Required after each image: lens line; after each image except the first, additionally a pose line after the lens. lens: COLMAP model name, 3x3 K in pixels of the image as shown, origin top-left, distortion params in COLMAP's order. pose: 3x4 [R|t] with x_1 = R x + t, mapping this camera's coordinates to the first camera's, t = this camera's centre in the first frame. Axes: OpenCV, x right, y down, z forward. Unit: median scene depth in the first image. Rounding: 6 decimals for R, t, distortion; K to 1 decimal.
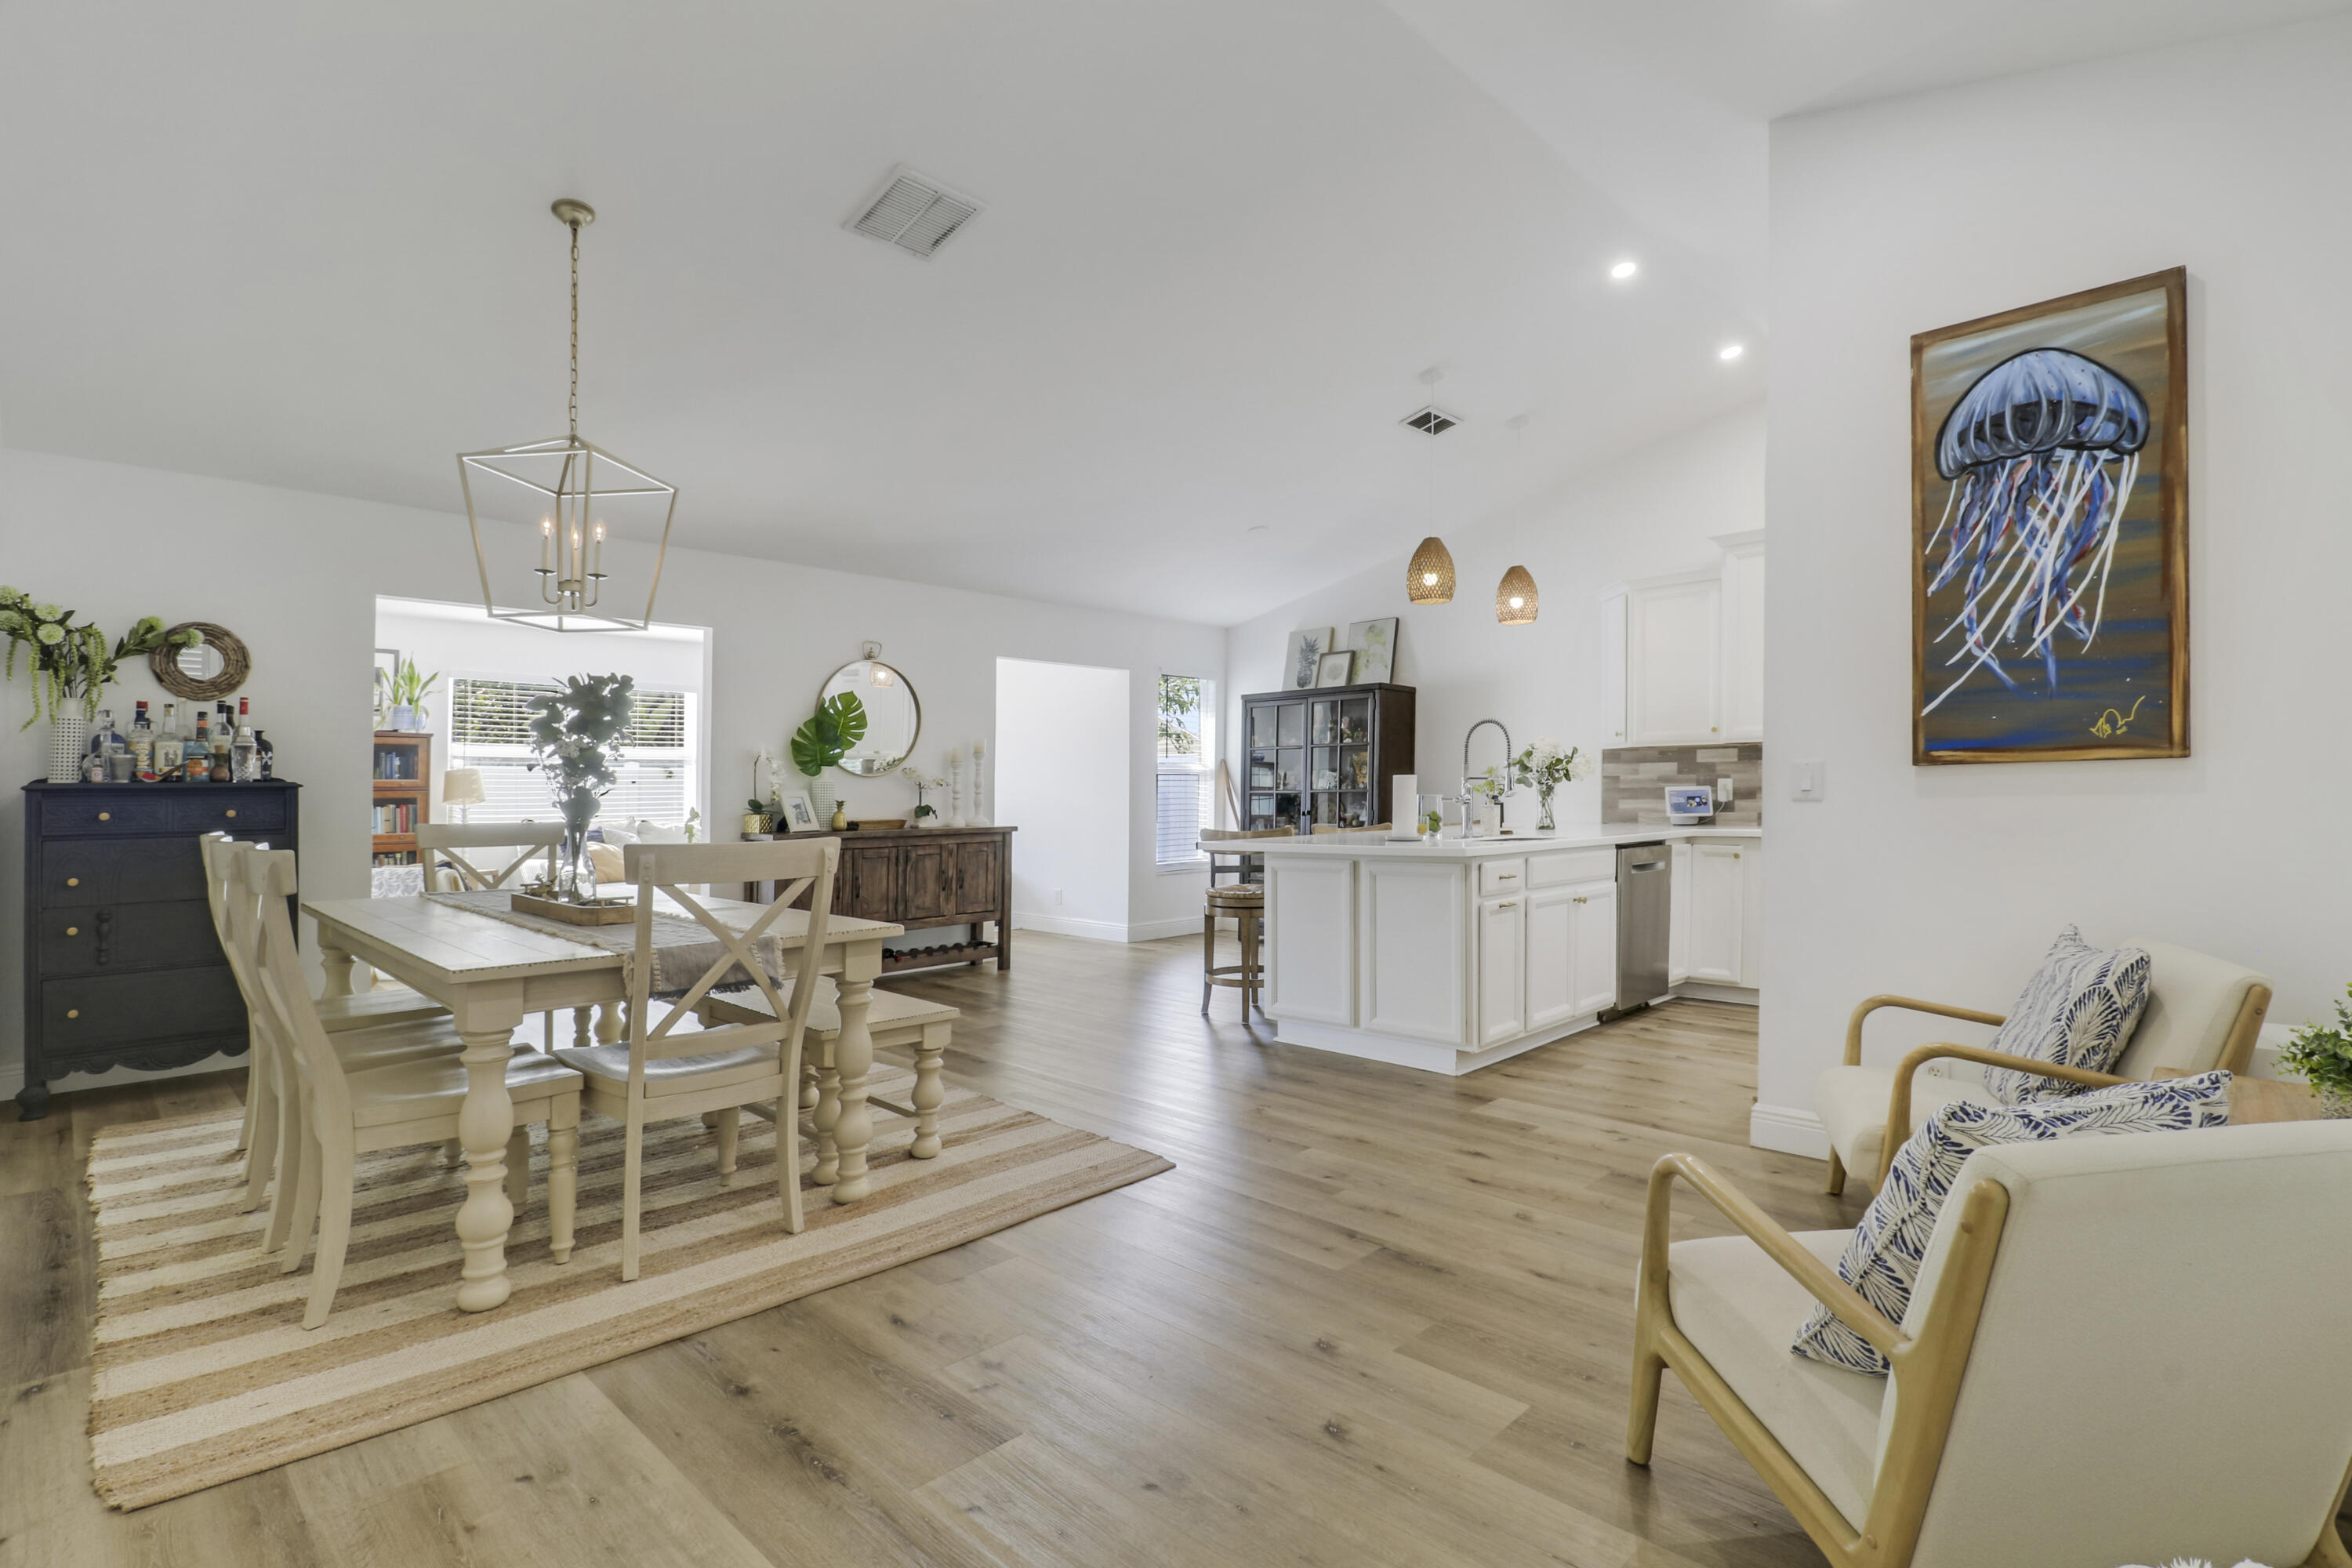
lens RADIAL K [[1121.6, 0, 1176.0], [0, 1121.6, 784.0], [0, 0, 1]] dist [0.001571, -0.013309]
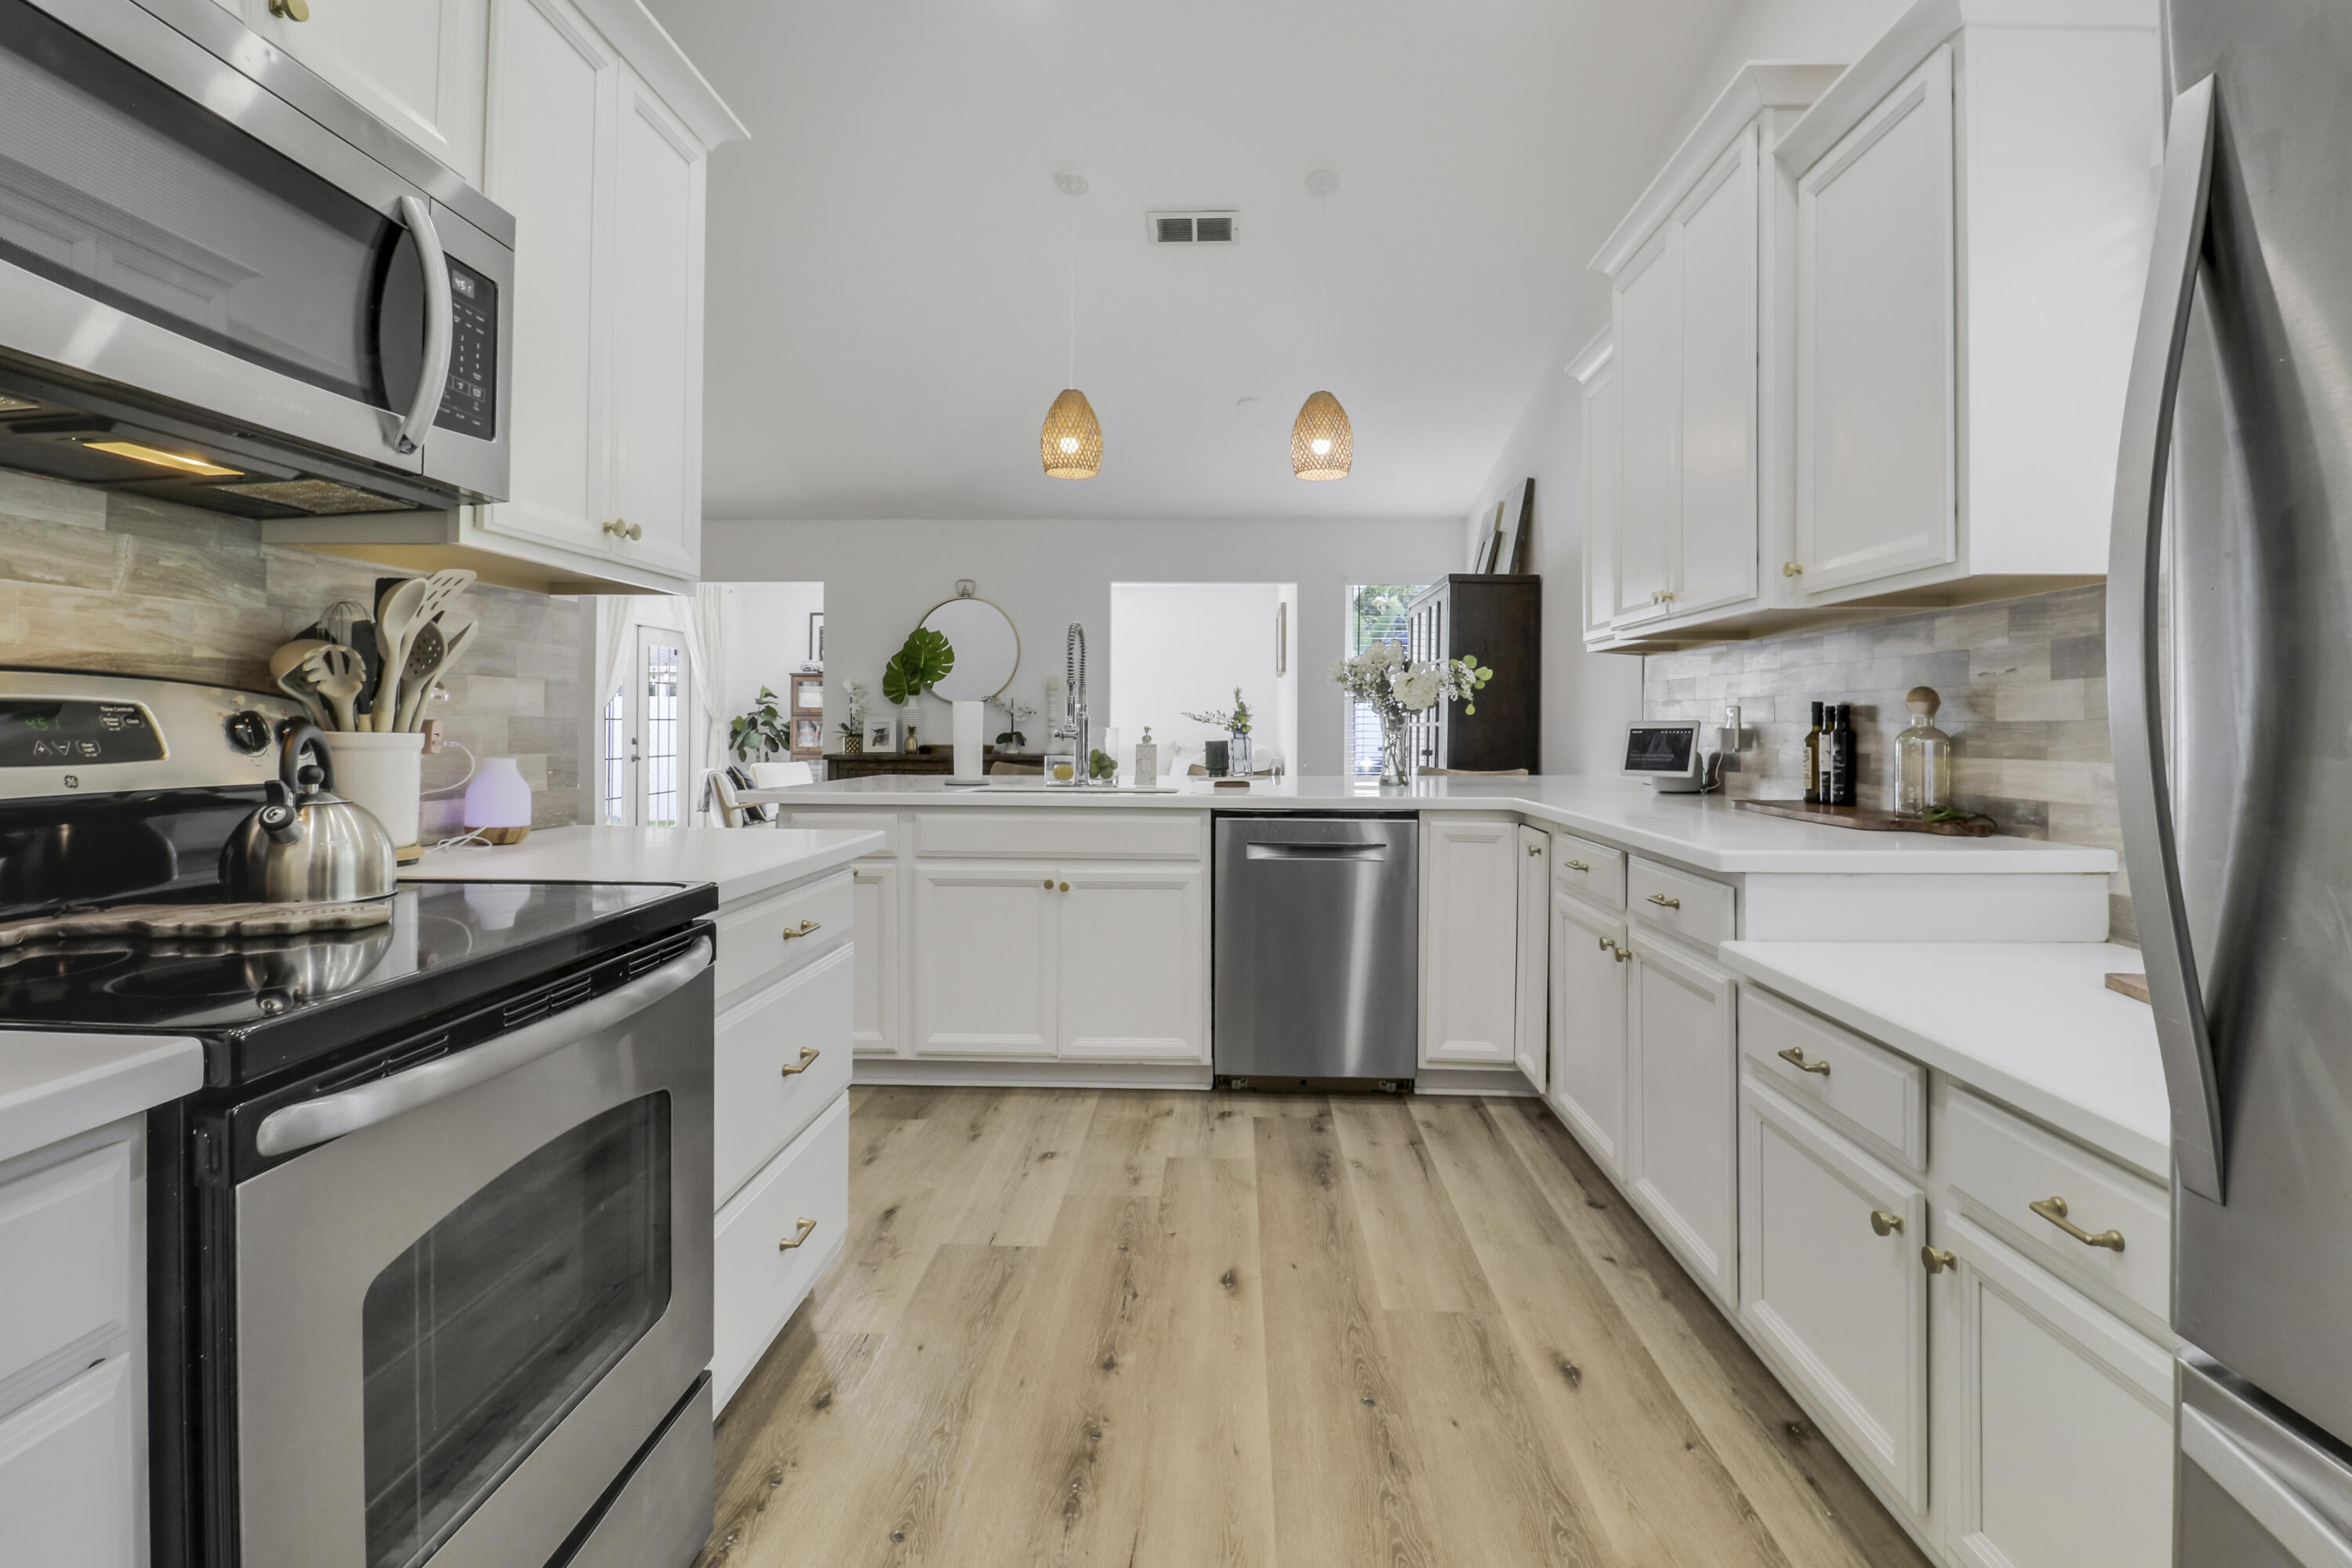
lens RADIAL K [[1118.2, 0, 1174.0], [0, 1118.2, 714.6], [0, 0, 1]] dist [0.001623, 0.000147]
pose [[0.671673, 0.005591, -0.740826, 1.436084], [-0.003661, 0.999984, 0.004227, -0.005247], [0.740838, -0.000127, 0.671683, 0.941867]]
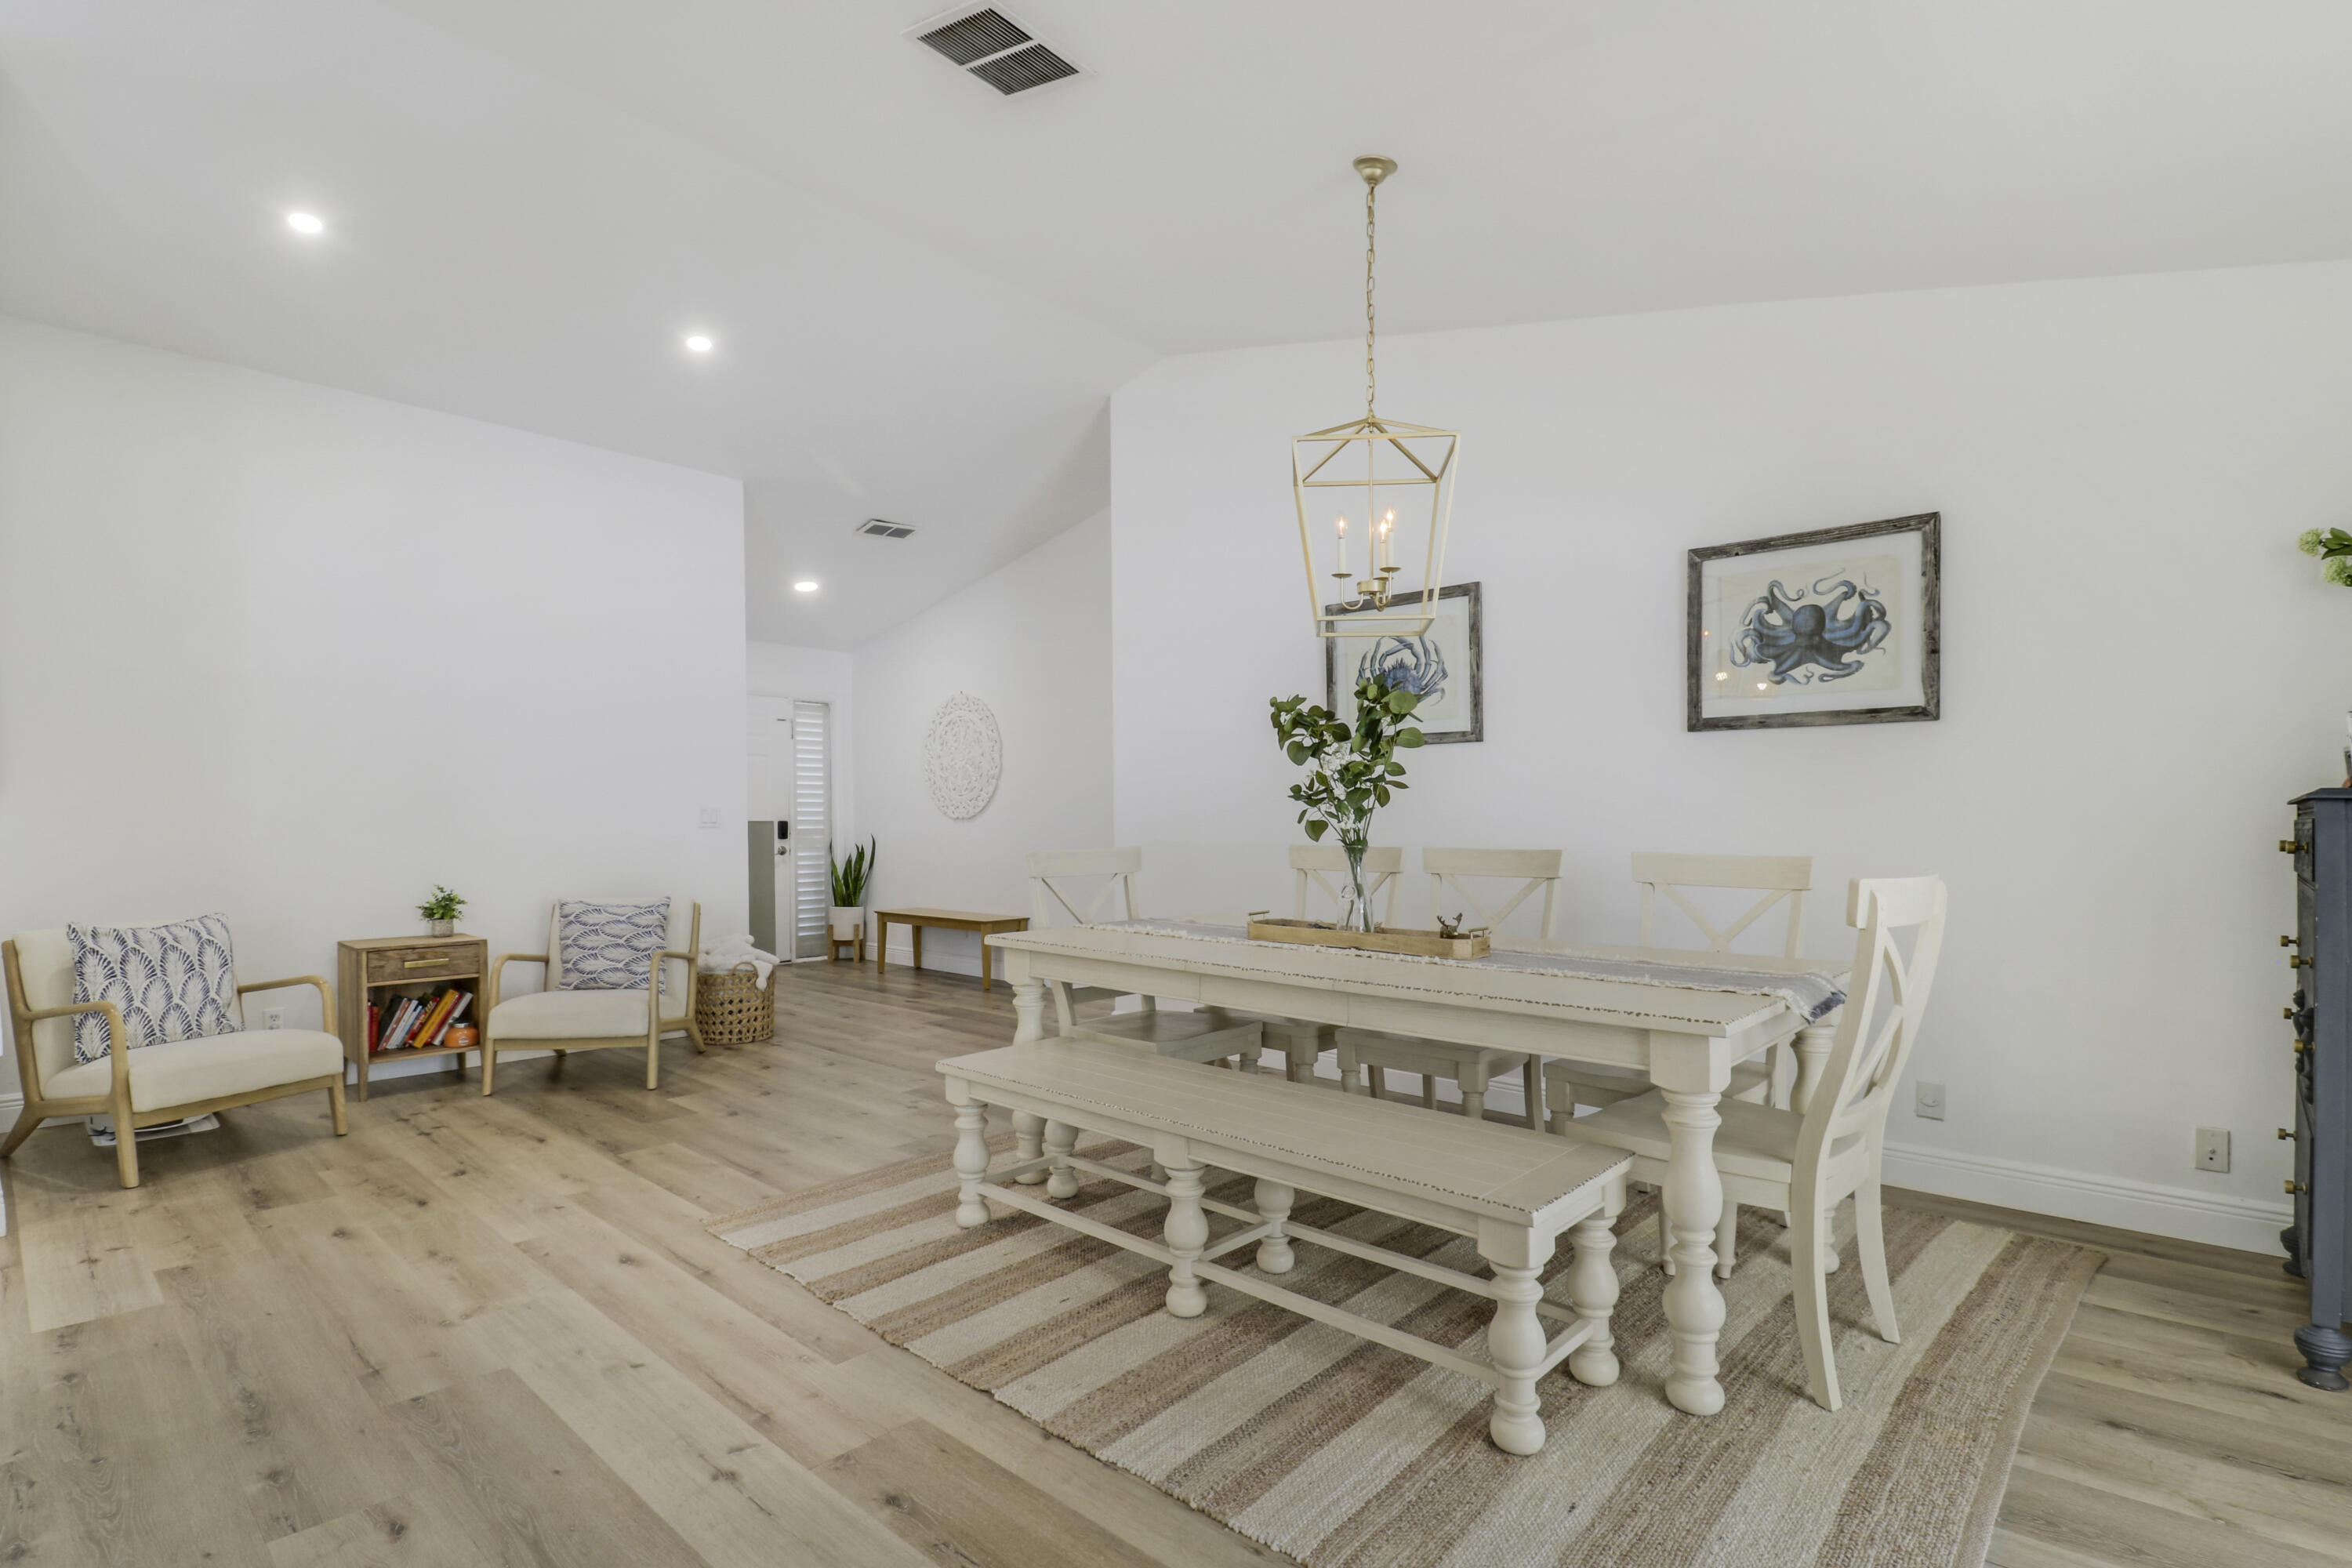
lens RADIAL K [[1105.6, 0, 1178.7], [0, 1105.6, 842.4], [0, 0, 1]] dist [0.001534, -0.000483]
pose [[-0.998435, 0.007566, -0.055401, -0.381802], [0.006625, 0.999831, 0.017148, 0.015911], [0.055522, 0.016755, -0.998317, 2.121719]]
